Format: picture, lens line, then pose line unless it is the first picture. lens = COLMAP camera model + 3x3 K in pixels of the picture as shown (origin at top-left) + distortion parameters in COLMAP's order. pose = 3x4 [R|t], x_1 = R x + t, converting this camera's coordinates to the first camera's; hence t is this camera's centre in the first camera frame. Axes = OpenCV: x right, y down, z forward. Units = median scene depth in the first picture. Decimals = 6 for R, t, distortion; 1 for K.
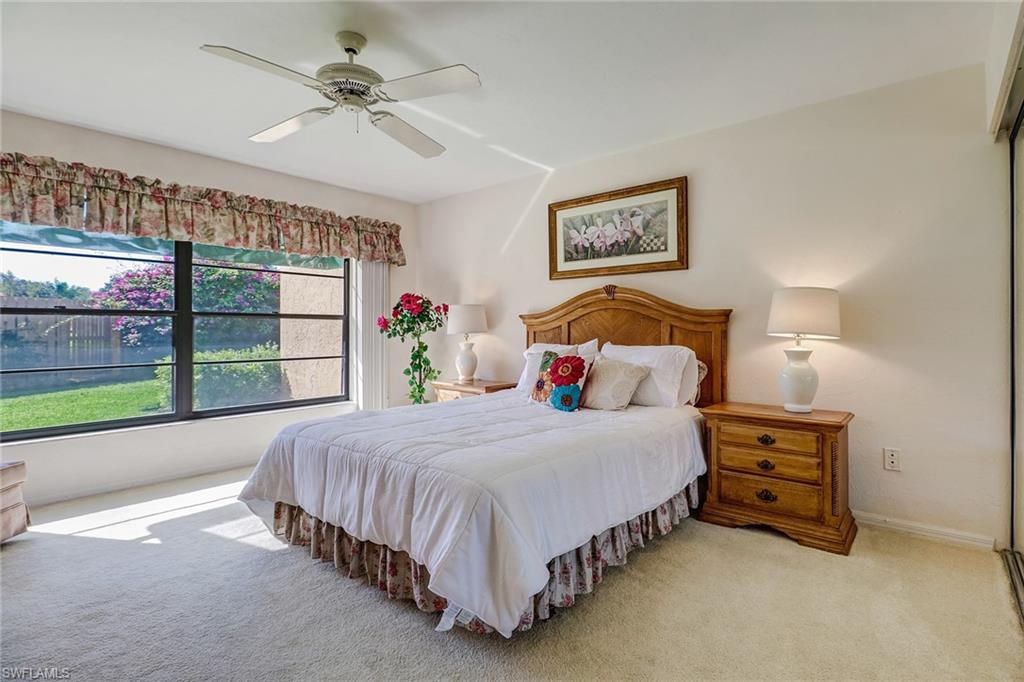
lens RADIAL K [[489.2, 0, 508.8], [0, 489.2, 335.8], [0, 0, 1]] dist [-0.005825, -0.007134]
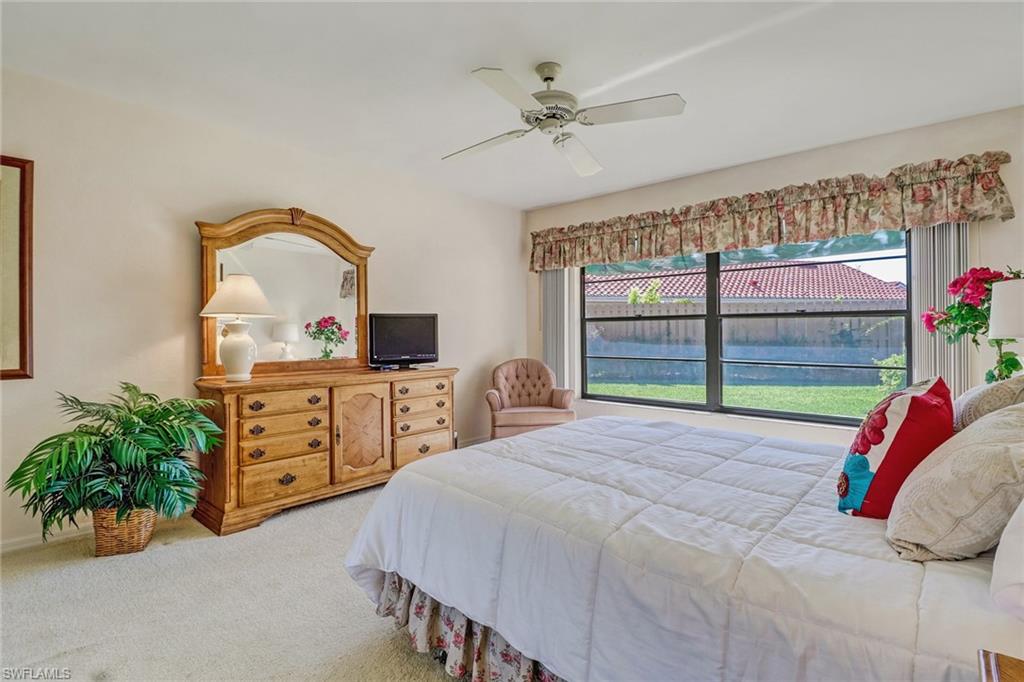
lens RADIAL K [[489.2, 0, 508.5], [0, 489.2, 333.1], [0, 0, 1]] dist [-0.005825, -0.007134]
pose [[-0.024134, 0.005611, -0.999693, 0.462049], [-0.009597, 0.999937, 0.005844, -0.009038], [0.999663, 0.009735, -0.024078, 0.548395]]
